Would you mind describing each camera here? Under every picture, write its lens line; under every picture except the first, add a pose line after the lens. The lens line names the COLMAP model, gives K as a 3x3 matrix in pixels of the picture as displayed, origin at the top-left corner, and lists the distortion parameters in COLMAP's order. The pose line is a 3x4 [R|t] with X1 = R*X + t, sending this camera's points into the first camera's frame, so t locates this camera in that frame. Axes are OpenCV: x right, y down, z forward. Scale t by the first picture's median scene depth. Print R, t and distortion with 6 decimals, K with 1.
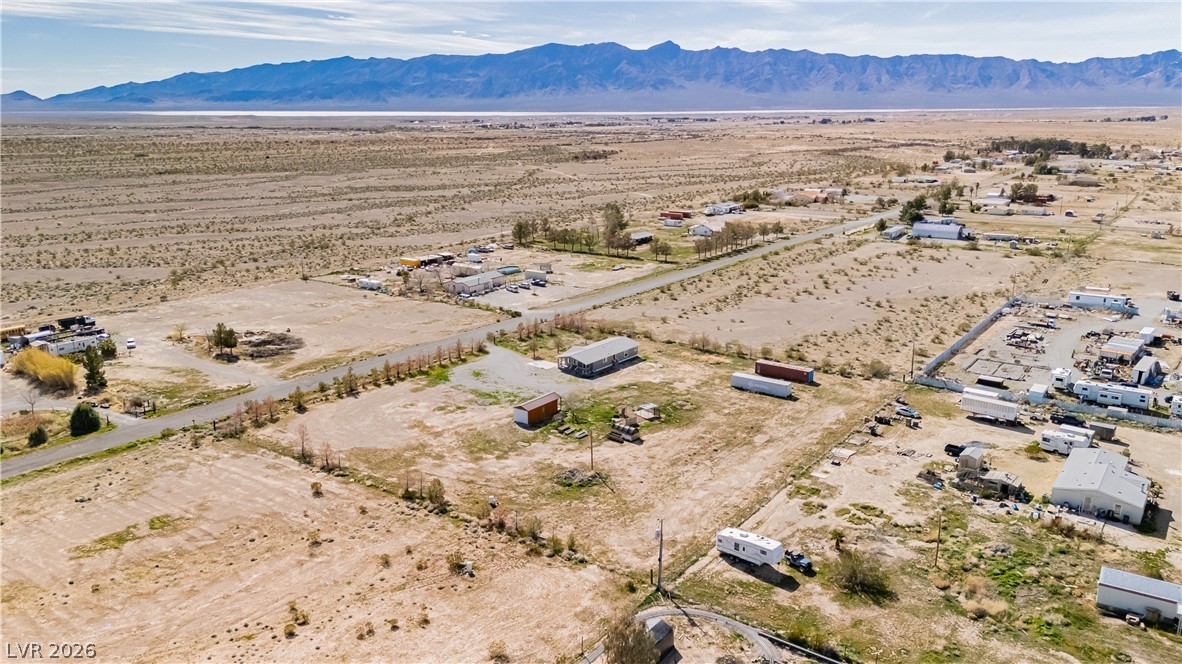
lens RADIAL K [[884.9, 0, 595.7], [0, 884.9, 329.0], [0, 0, 1]] dist [0.048119, -0.024151]
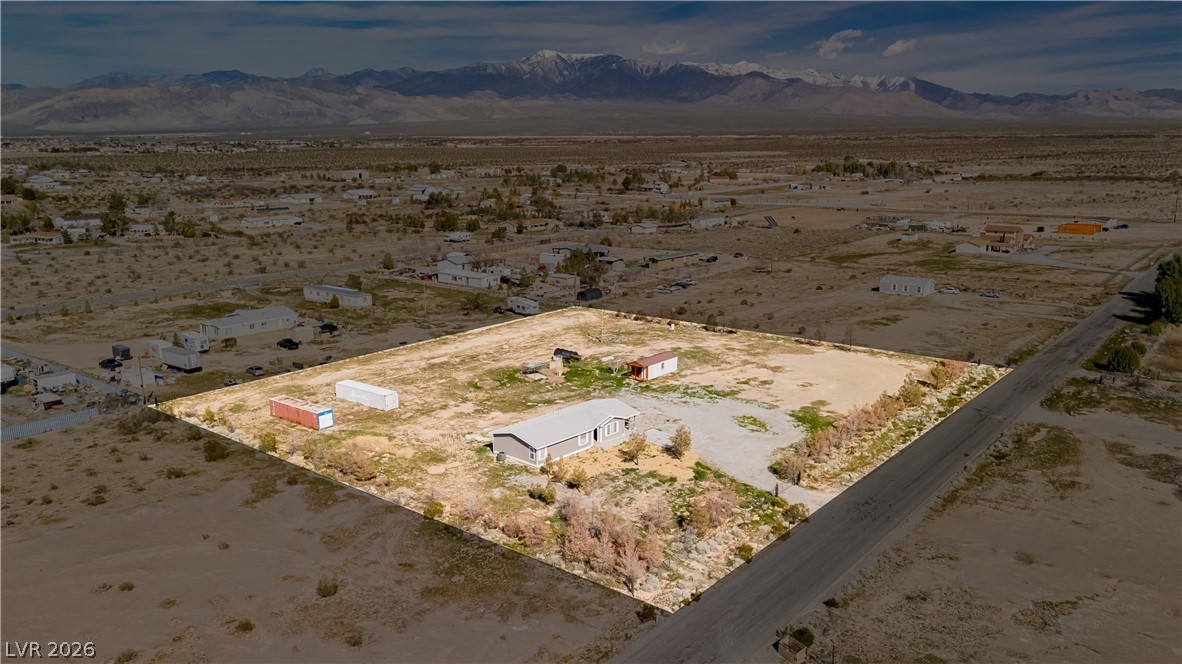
lens RADIAL K [[884.9, 0, 595.5], [0, 884.9, 336.5], [0, 0, 1]] dist [0.048119, -0.024151]
pose [[-0.997881, -0.010816, 0.064162, -0.060778], [0.019484, 0.891174, 0.453244, -0.336330], [-0.062082, 0.453533, -0.889074, 1.702100]]
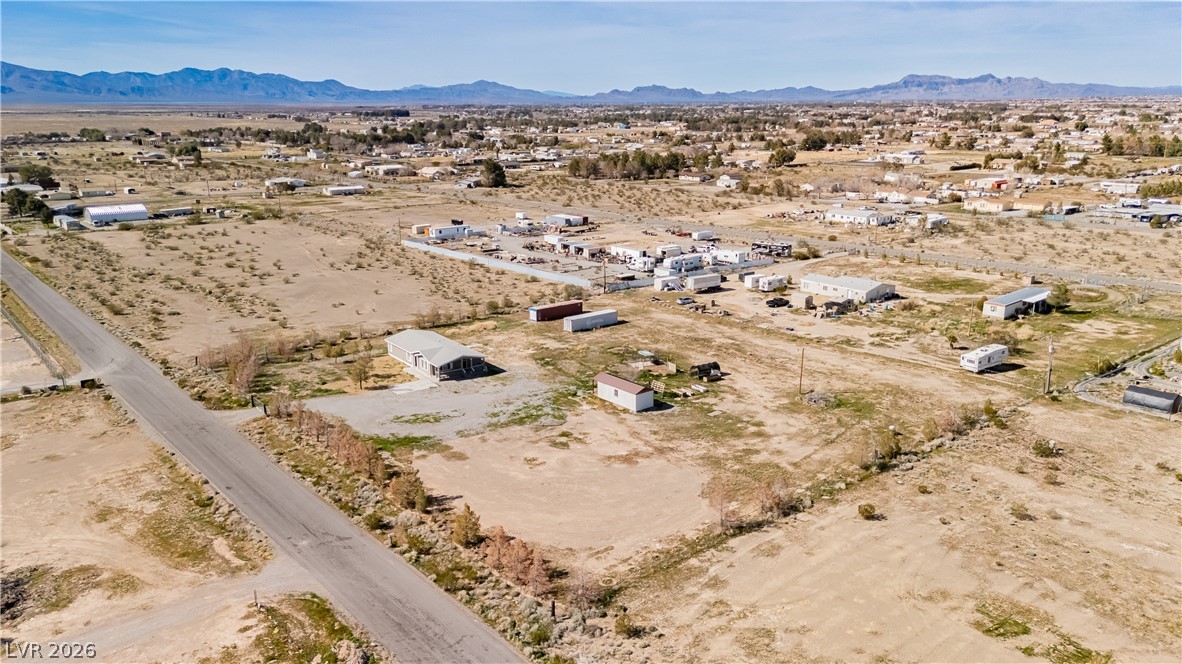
lens RADIAL K [[884.9, 0, 601.1], [0, 884.9, 332.0], [0, 0, 1]] dist [0.048119, -0.024151]
pose [[0.250094, -0.243713, 0.937047, -0.748935], [0.244065, 0.952418, 0.182570, -0.103350], [-0.936955, 0.183041, 0.297676, 0.727996]]
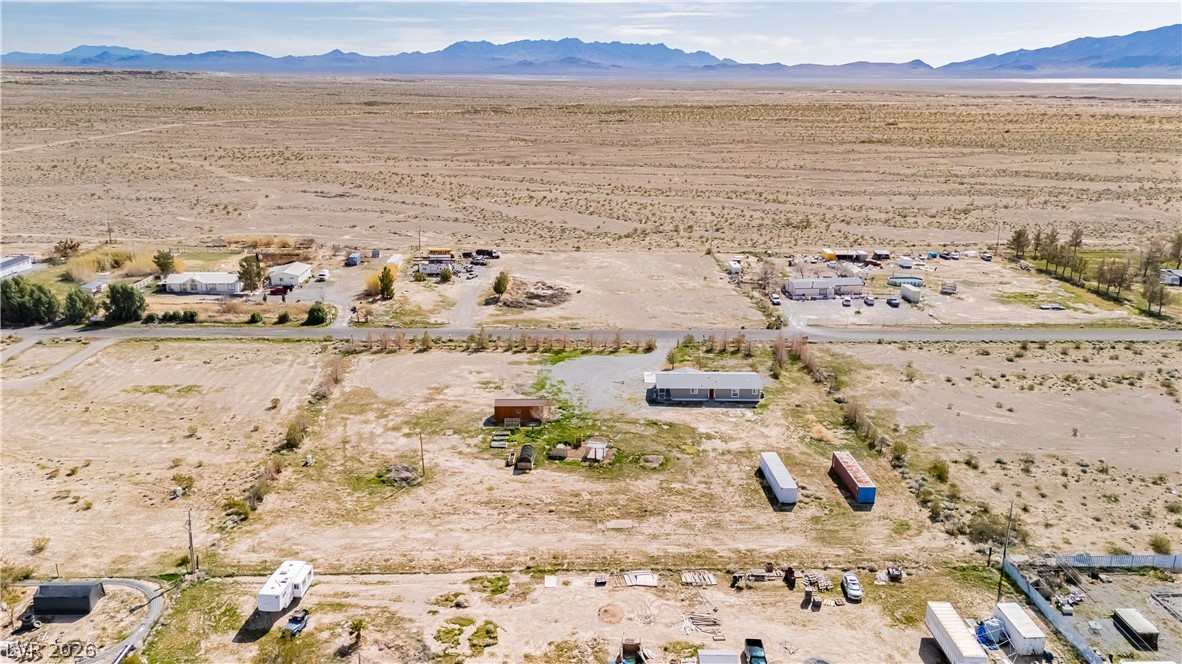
lens RADIAL K [[884.9, 0, 587.8], [0, 884.9, 328.6], [0, 0, 1]] dist [0.048119, -0.024151]
pose [[0.613293, 0.229231, -0.755860, 0.645140], [-0.203378, 0.970523, 0.129315, -0.126136], [0.763223, 0.074418, 0.641836, 0.404978]]
